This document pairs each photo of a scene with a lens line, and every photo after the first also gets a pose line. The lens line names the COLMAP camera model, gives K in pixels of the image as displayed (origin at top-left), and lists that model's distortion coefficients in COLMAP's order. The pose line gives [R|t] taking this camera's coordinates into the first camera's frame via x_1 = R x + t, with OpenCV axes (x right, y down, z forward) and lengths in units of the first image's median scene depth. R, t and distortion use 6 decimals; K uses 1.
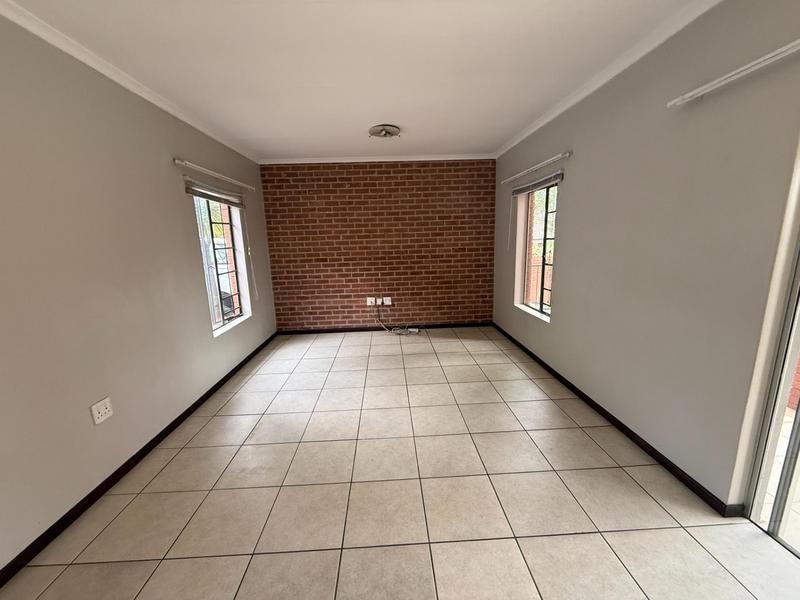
lens RADIAL K [[318.7, 0, 400.6], [0, 318.7, 302.4], [0, 0, 1]] dist [-0.000367, 0.000005]
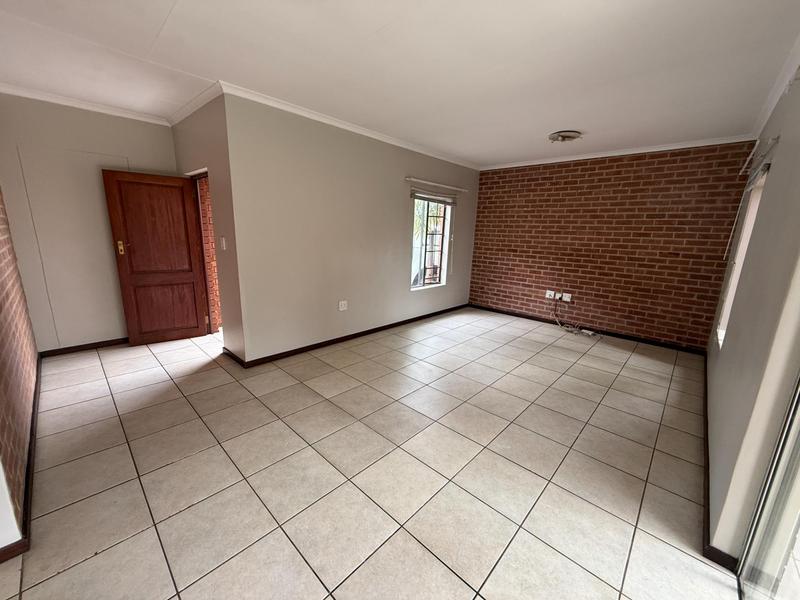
lens RADIAL K [[318.7, 0, 399.1], [0, 318.7, 302.0], [0, 0, 1]] dist [-0.000367, 0.000005]
pose [[0.697314, 0.208203, -0.685861, 0.303097], [-0.195523, 0.975846, 0.097444, 0.016902], [0.689582, 0.066153, 0.721179, -0.103387]]
